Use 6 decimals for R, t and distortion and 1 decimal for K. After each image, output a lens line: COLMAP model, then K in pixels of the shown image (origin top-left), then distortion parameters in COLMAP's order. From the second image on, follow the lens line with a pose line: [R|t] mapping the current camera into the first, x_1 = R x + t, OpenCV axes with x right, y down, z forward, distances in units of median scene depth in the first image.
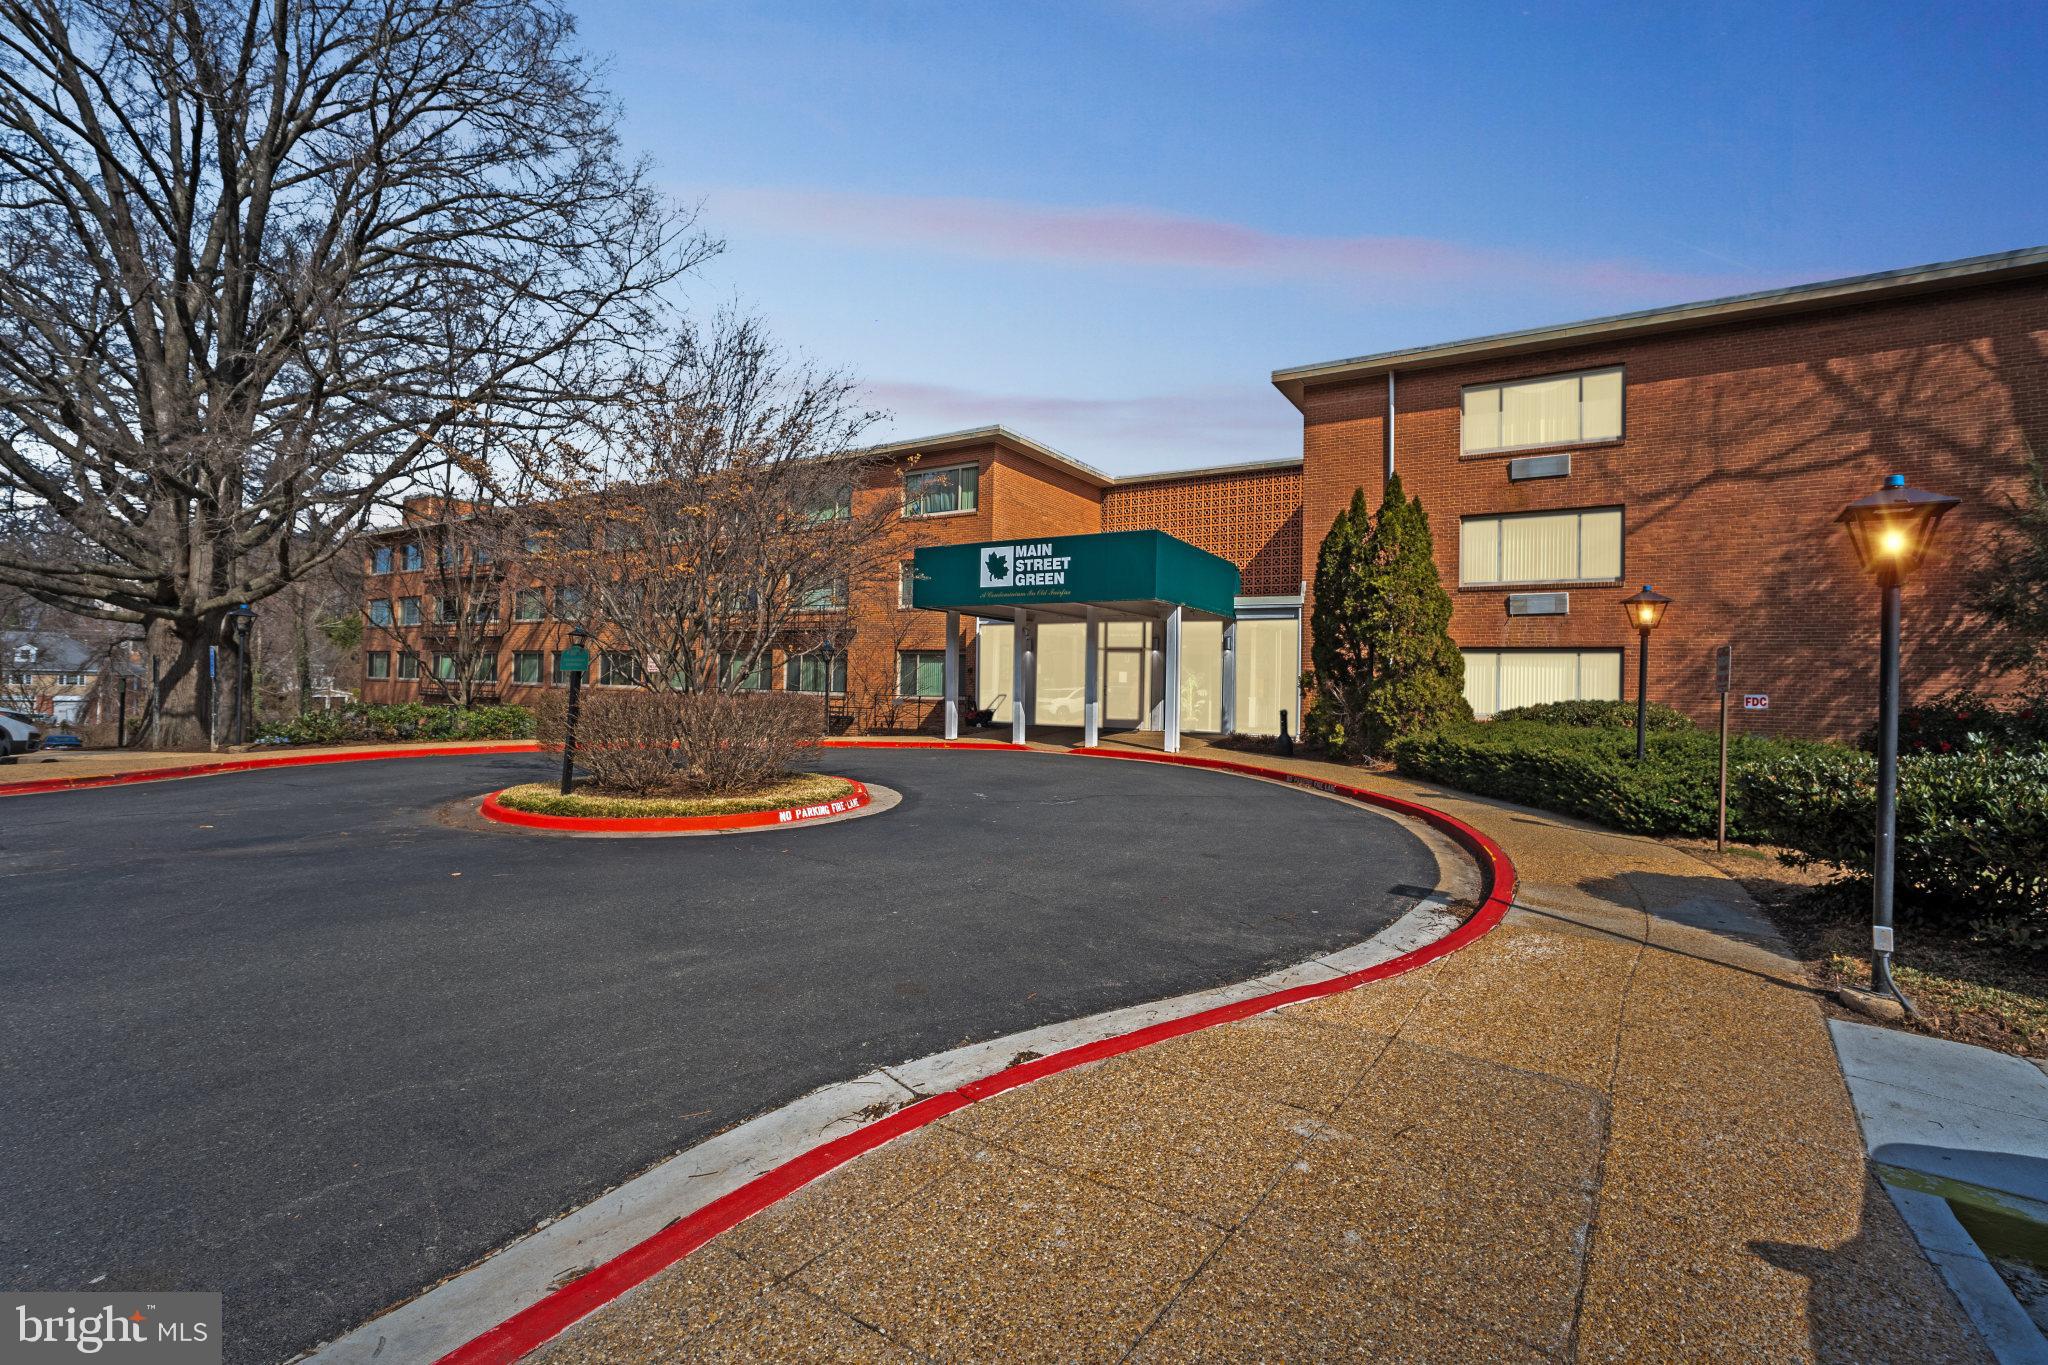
lens RADIAL K [[890.1, 0, 1024.0], [0, 890.1, 682.5], [0, 0, 1]] dist [-0.037380, 0.019722]
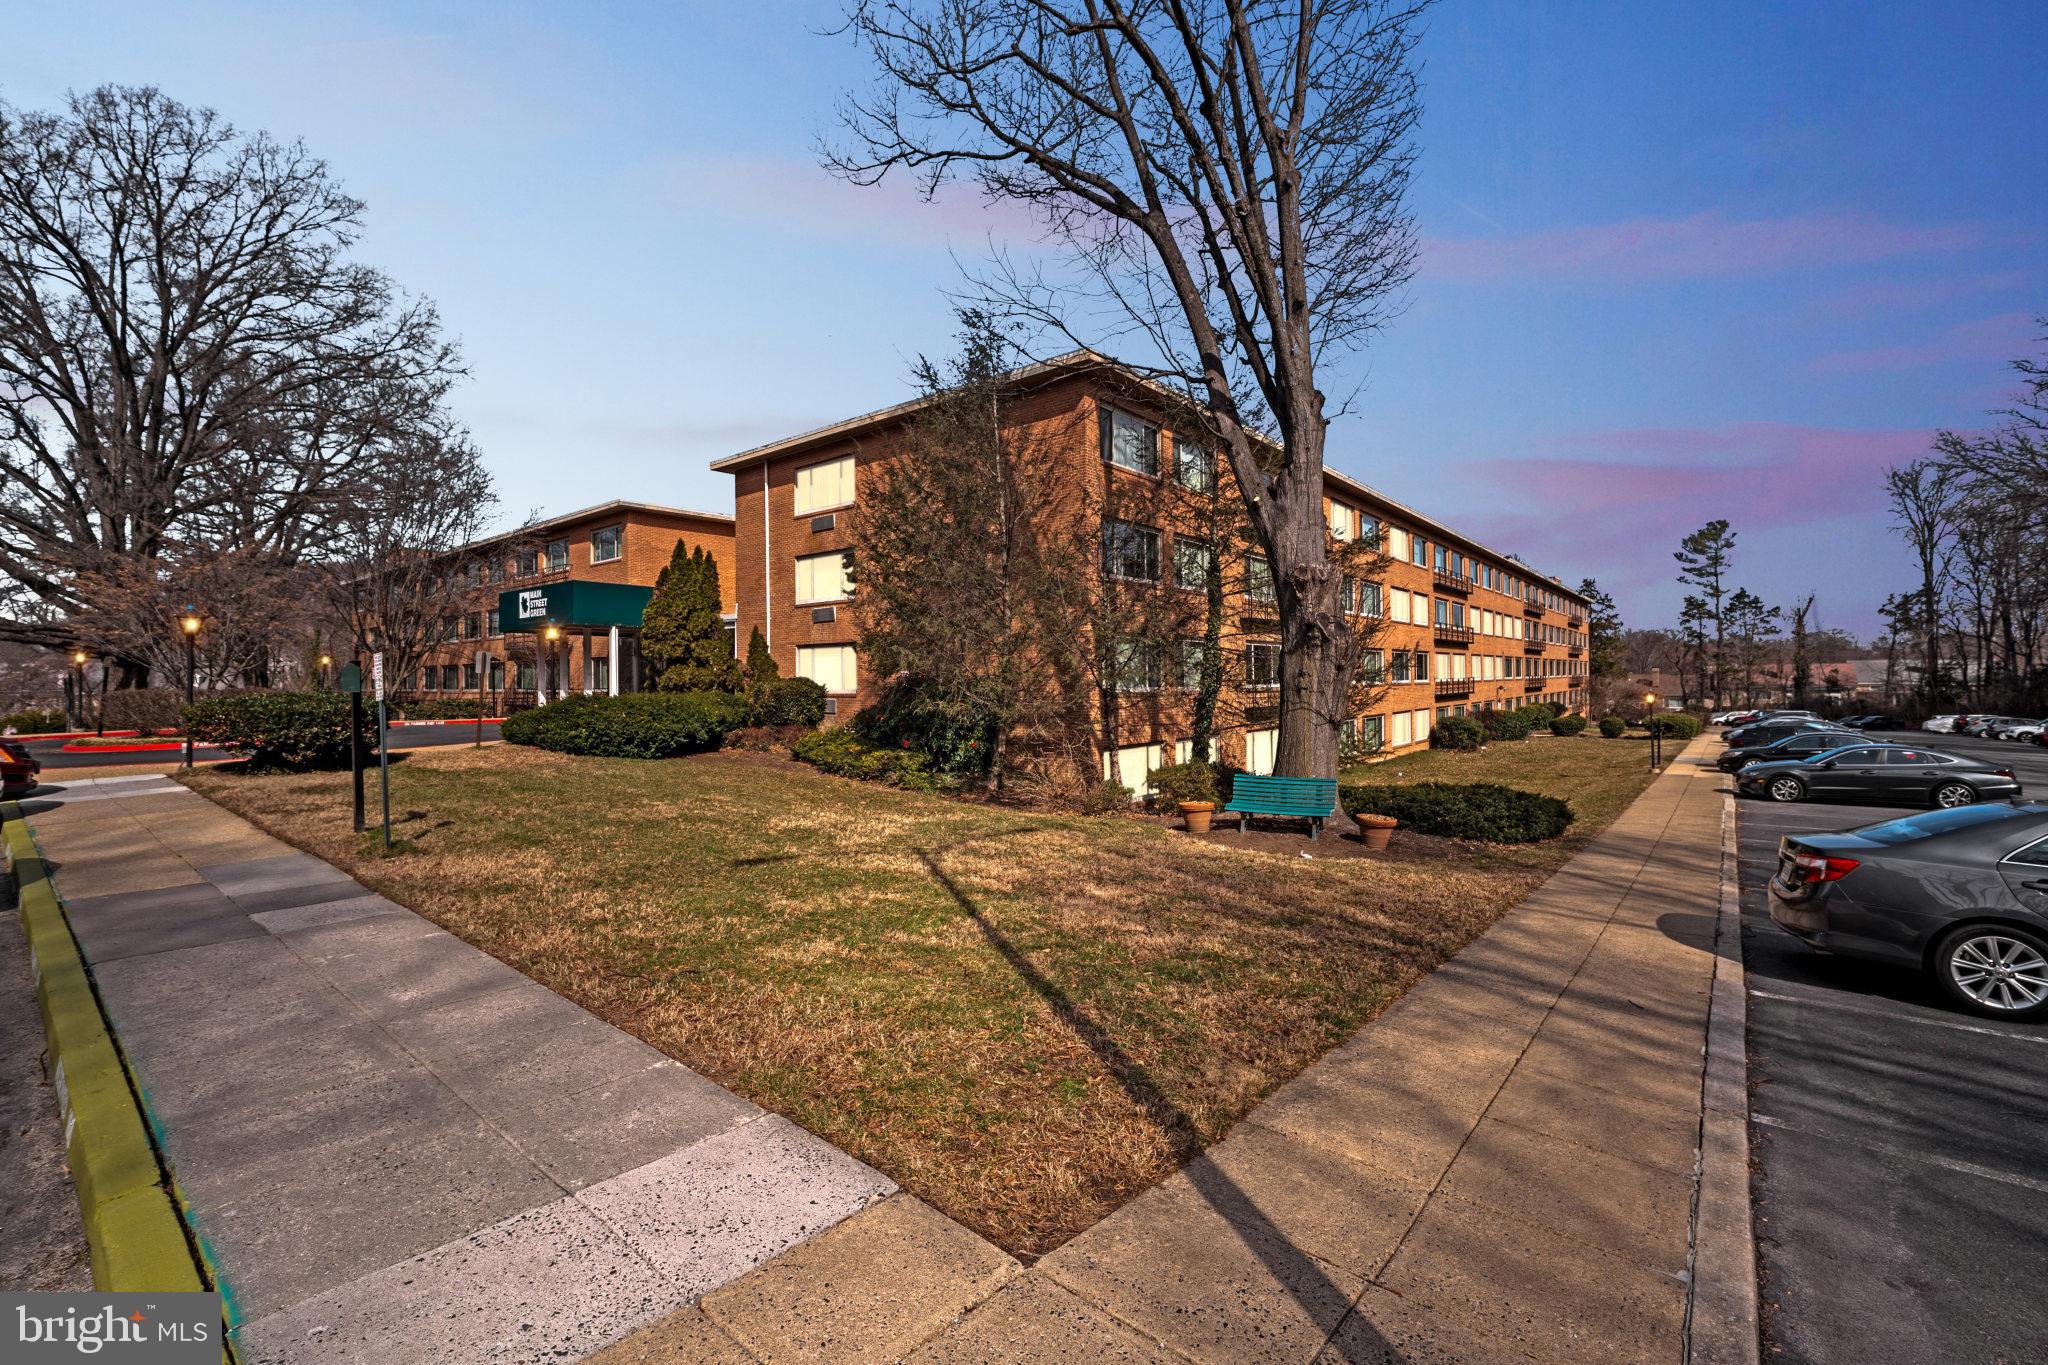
lens RADIAL K [[890.1, 0, 1024.0], [0, 890.1, 682.5], [0, 0, 1]] dist [-0.037380, 0.019722]
pose [[0.991355, -0.032382, -0.127150, 1.210436], [0.032427, 0.999473, -0.001717, 0.043450], [0.127138, -0.002421, 0.991882, -0.493890]]
